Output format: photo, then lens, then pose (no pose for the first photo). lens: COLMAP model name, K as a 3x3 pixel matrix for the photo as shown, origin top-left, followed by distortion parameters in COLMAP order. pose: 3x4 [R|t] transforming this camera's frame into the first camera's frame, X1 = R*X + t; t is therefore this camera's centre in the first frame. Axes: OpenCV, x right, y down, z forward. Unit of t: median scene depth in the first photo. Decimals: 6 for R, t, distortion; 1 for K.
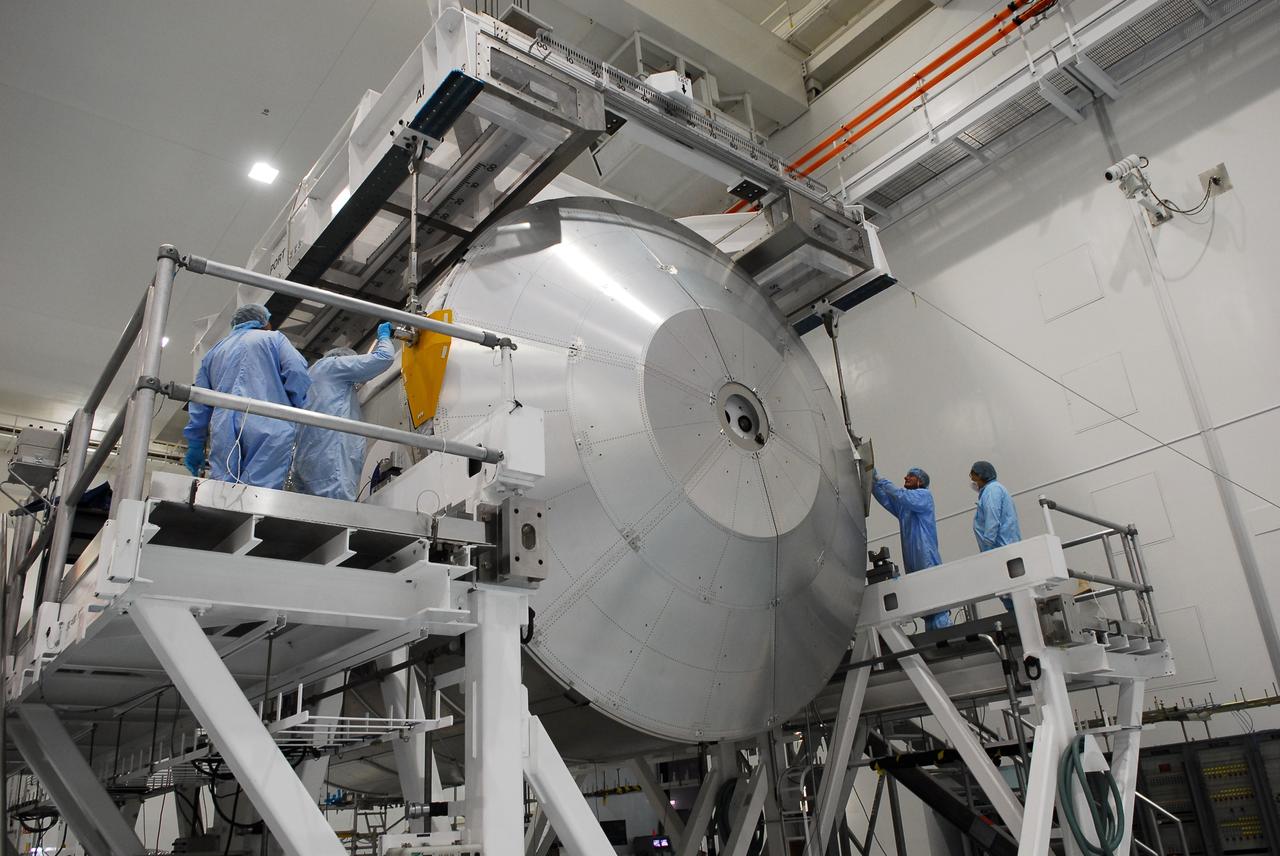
lens RADIAL K [[1033.3, 0, 640.0], [0, 1033.3, 428.0], [0, 0, 1]] dist [-0.038957, 0.001425]
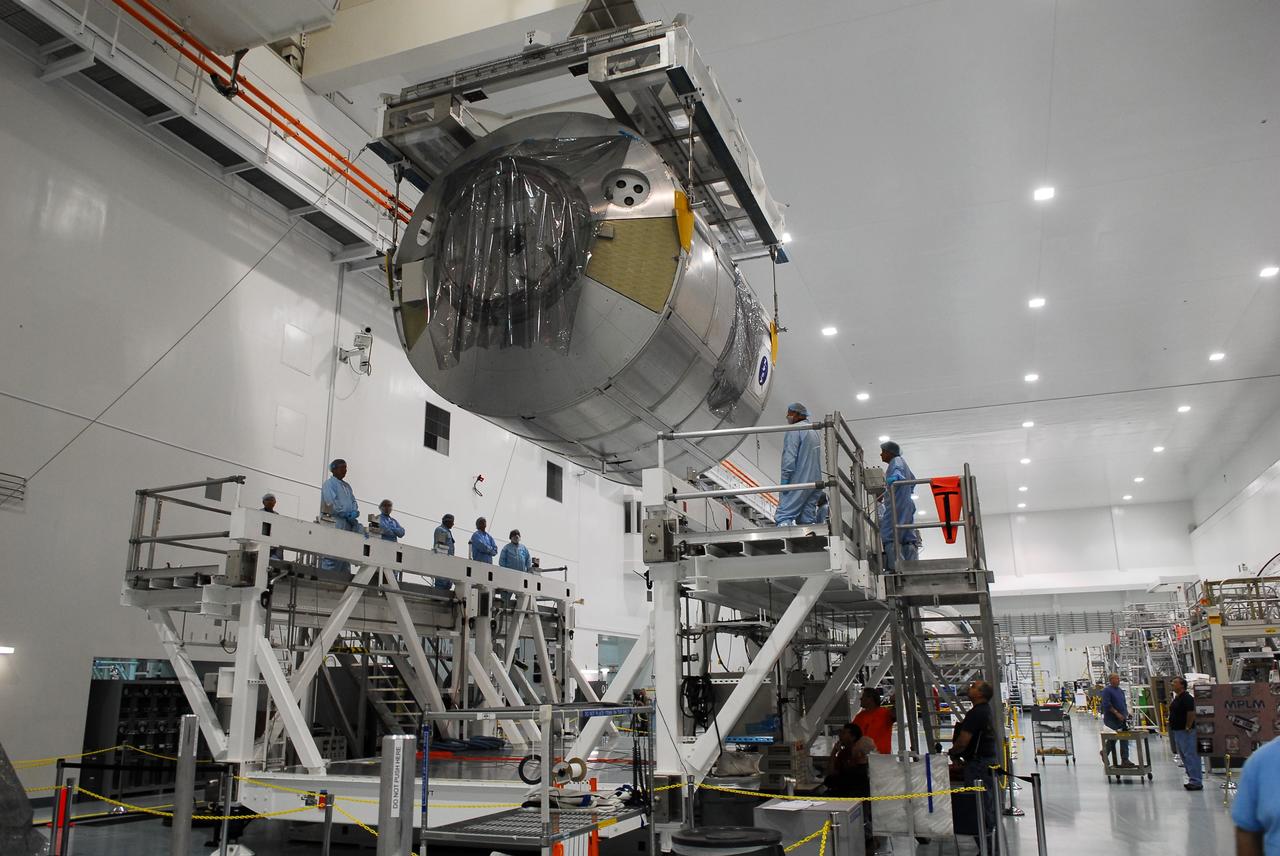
lens RADIAL K [[1033.3, 0, 640.0], [0, 1033.3, 428.0], [0, 0, 1]] dist [-0.038957, 0.001425]
pose [[-0.524271, 0.298065, 0.797683, -0.864380], [-0.271607, 0.829283, -0.488384, 0.475533], [-0.807075, -0.472702, -0.353812, 0.981410]]
